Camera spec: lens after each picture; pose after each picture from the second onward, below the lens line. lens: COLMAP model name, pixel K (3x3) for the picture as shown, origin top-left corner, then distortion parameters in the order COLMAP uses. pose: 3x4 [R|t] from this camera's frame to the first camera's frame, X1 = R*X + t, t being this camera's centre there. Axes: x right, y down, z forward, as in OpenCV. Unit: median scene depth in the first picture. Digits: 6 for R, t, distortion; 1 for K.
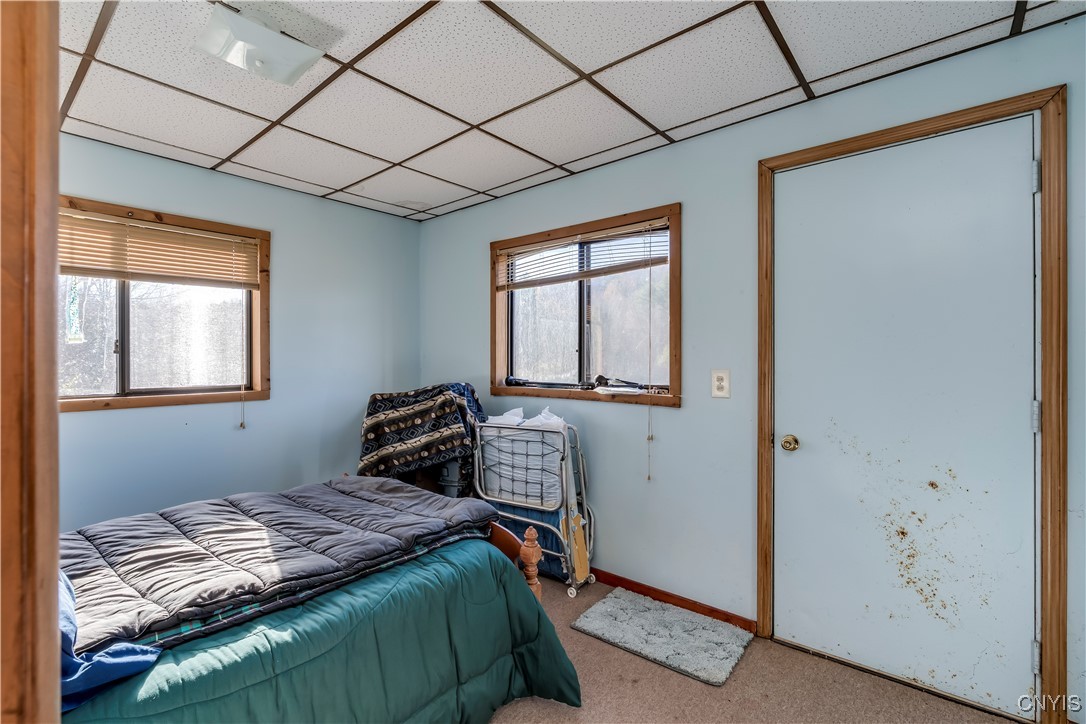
lens RADIAL K [[488.7, 0, 544.1], [0, 488.7, 364.6], [0, 0, 1]] dist [-0.002126, 0.000845]
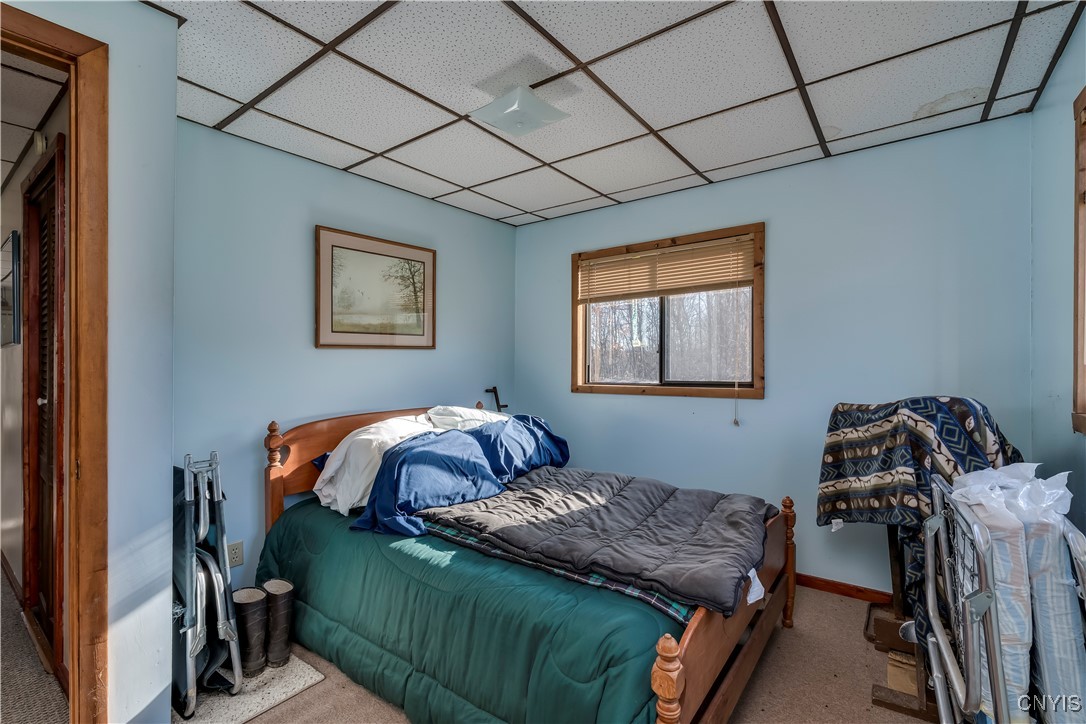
lens RADIAL K [[488.7, 0, 544.1], [0, 488.7, 364.6], [0, 0, 1]] dist [-0.002126, 0.000845]
pose [[0.055978, 0.011187, -0.998369, 0.405420], [-0.001689, 0.999937, 0.011109, -0.005834], [0.998431, 0.001064, 0.055993, 0.585430]]
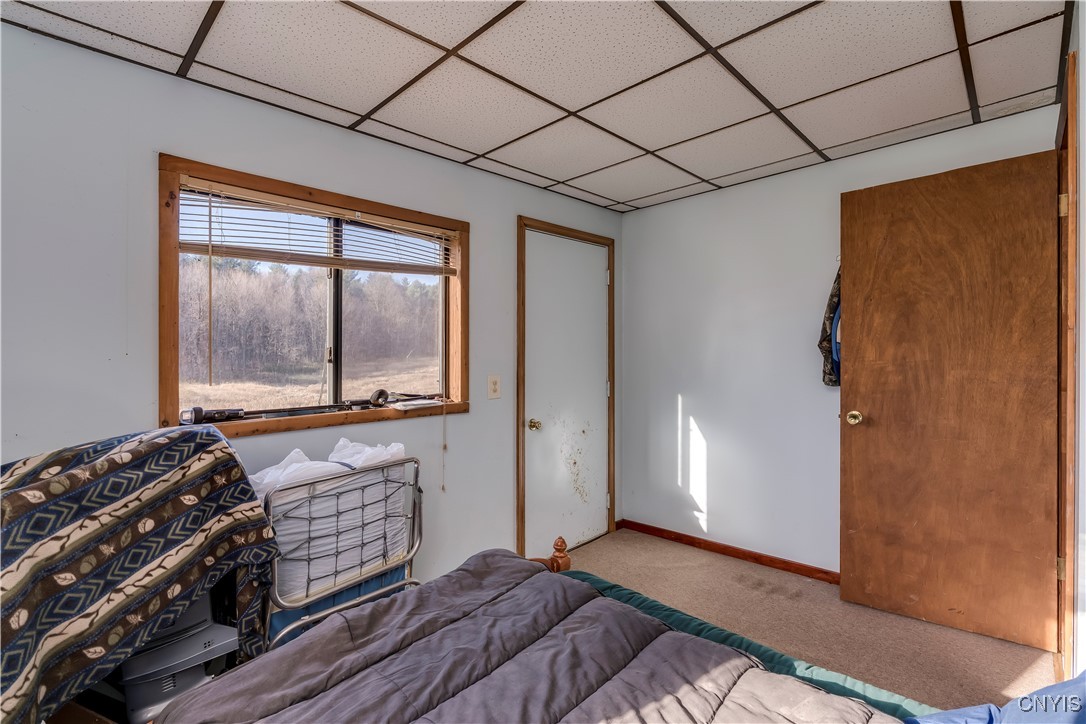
lens RADIAL K [[498.7, 0, 542.2], [0, 498.7, 377.5], [0, 0, 1]] dist [0.000505, 0.000370]
pose [[0.085037, -0.038693, 0.995626, -0.740245], [0.035736, 0.998721, 0.035761, -0.020894], [-0.995737, 0.032539, 0.086311, 0.677629]]
